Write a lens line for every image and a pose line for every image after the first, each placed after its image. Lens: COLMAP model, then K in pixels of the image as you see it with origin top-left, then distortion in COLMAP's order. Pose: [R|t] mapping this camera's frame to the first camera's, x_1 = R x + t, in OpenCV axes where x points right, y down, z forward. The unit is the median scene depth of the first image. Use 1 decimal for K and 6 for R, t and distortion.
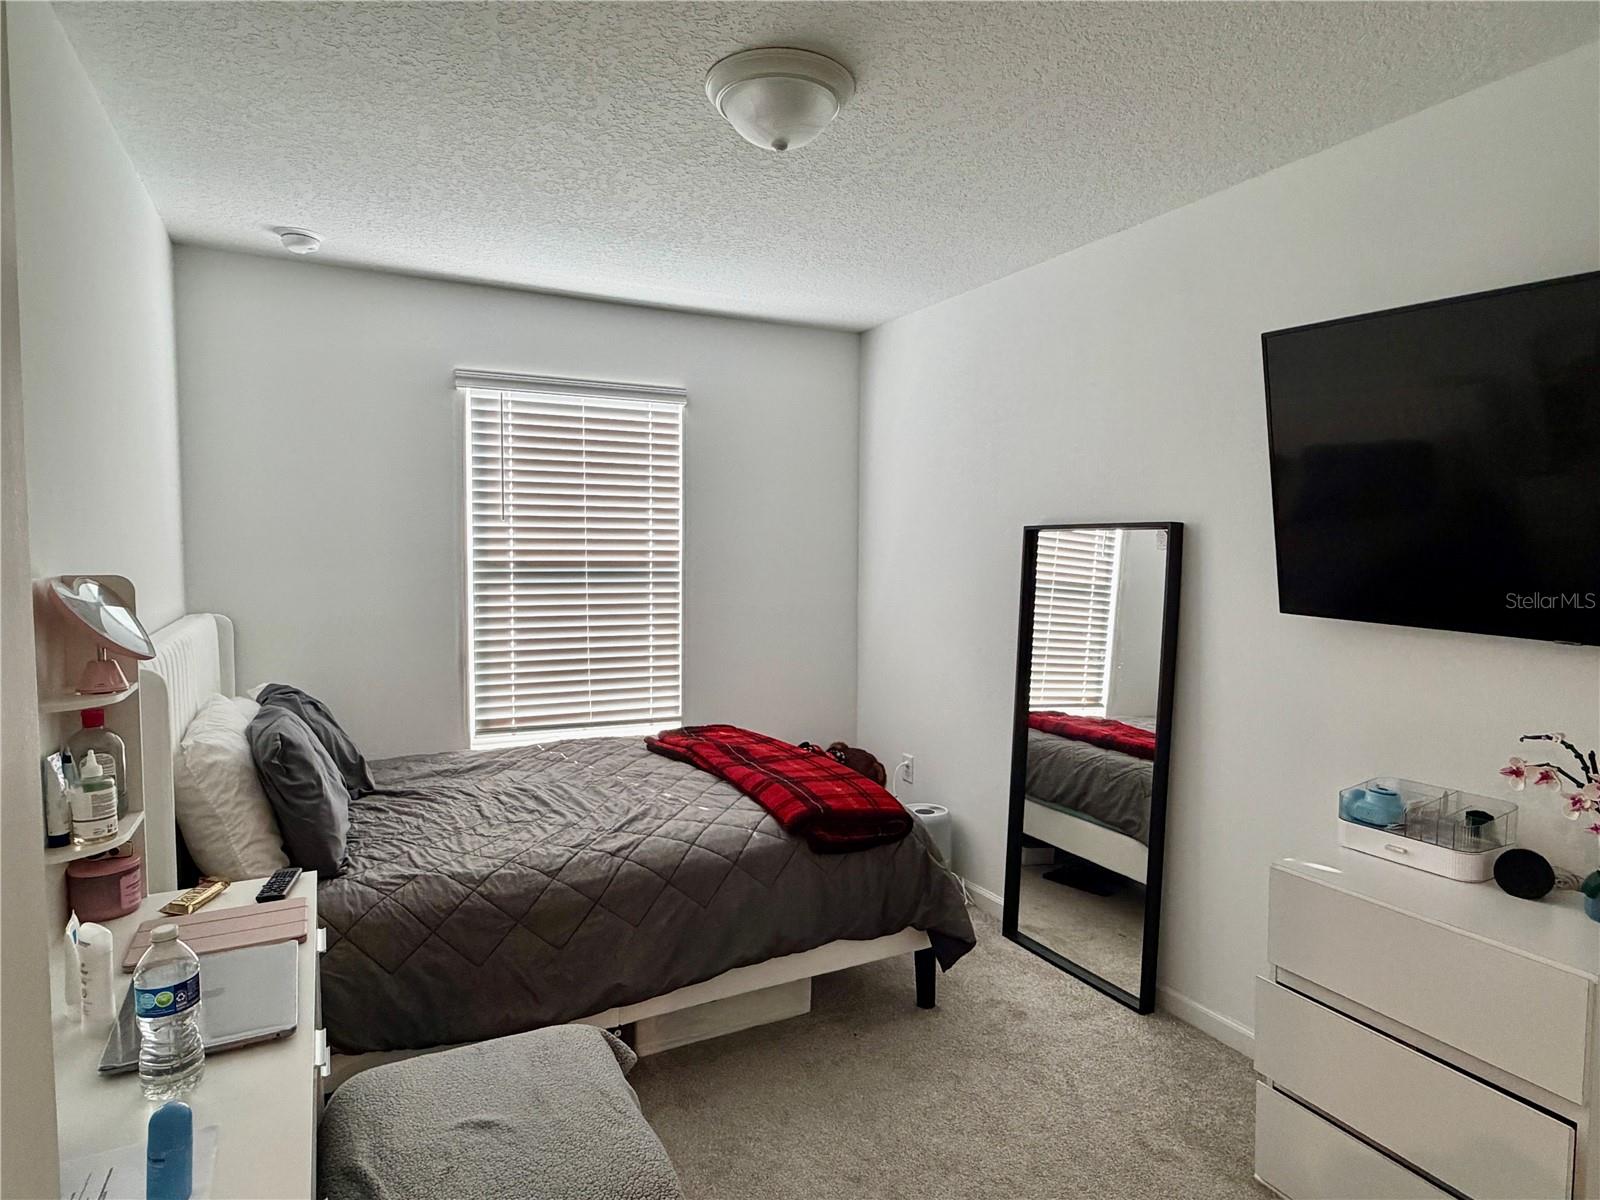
lens RADIAL K [[917.3, 0, 793.5], [0, 917.3, 598.0], [0, 0, 1]] dist [-0.001945, -0.000379]
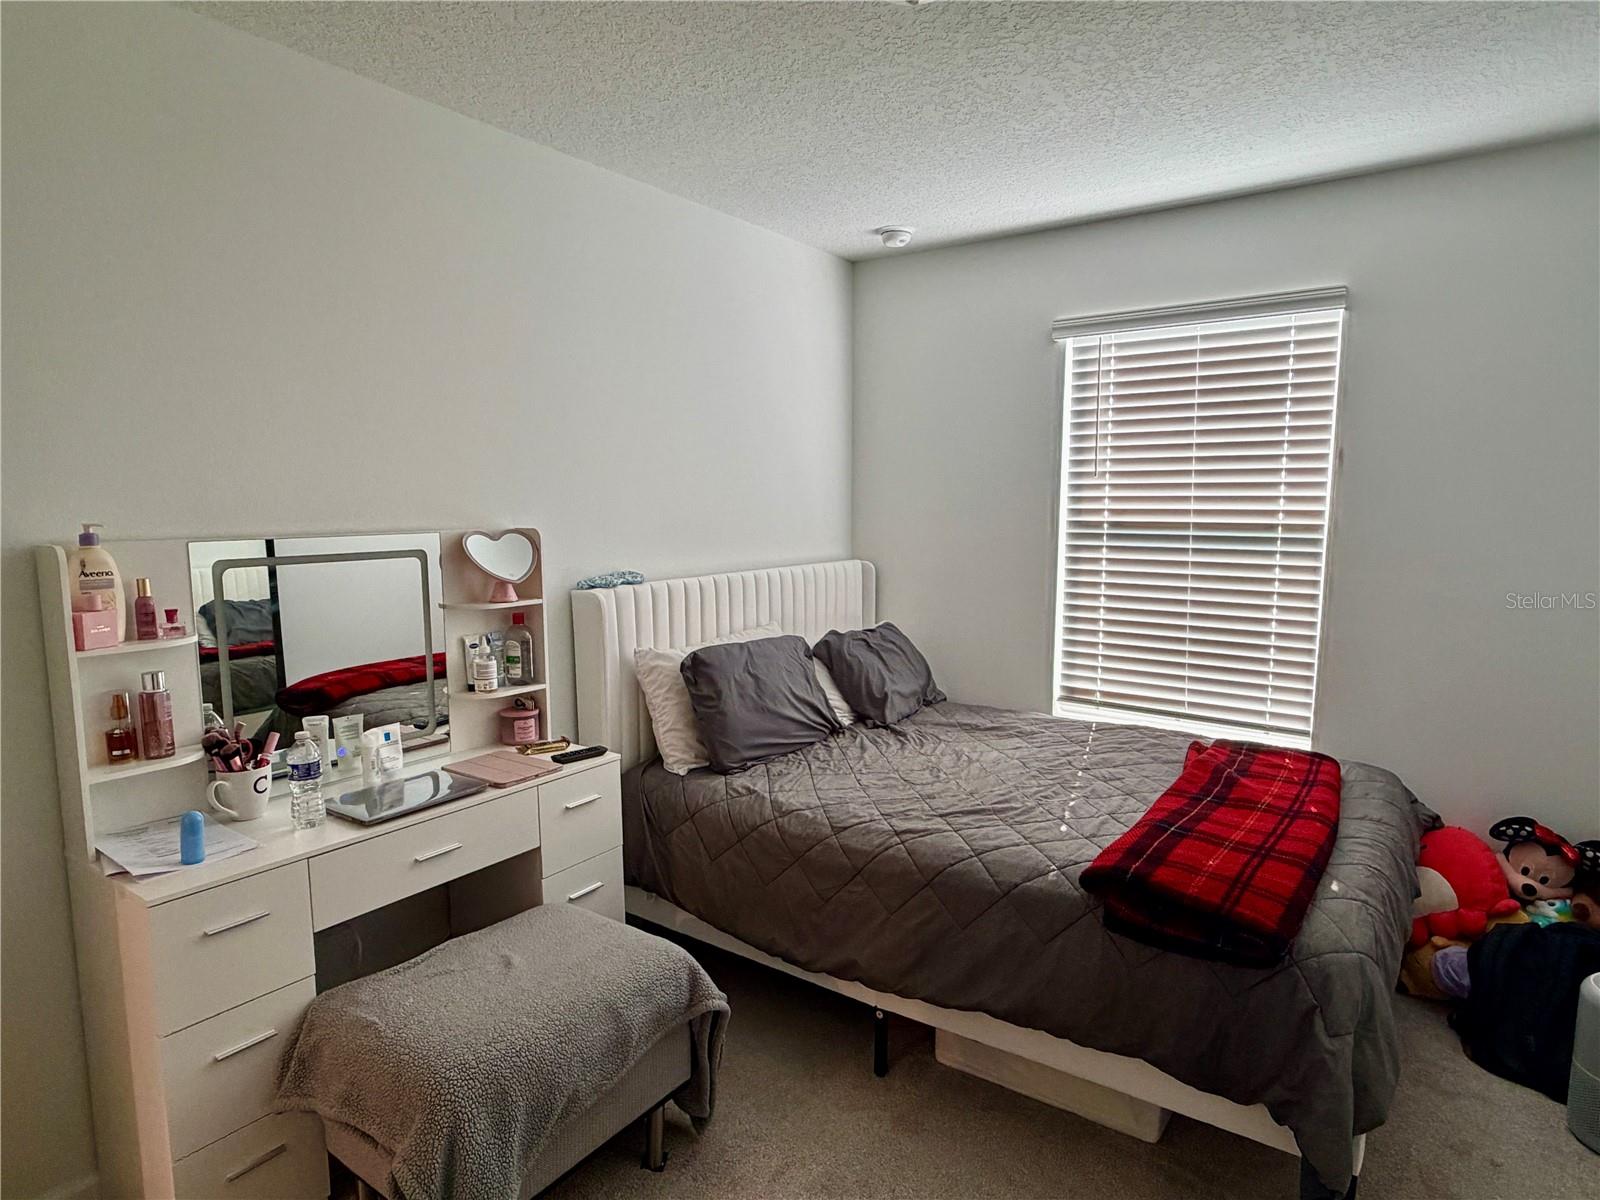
lens RADIAL K [[917.3, 0, 793.5], [0, 917.3, 600.6], [0, 0, 1]] dist [-0.001945, -0.000379]
pose [[0.456303, 0.092260, -0.885029, 0.375401], [-0.044997, 0.995730, 0.080601, -0.021452], [0.888686, 0.003045, 0.458506, 0.306577]]
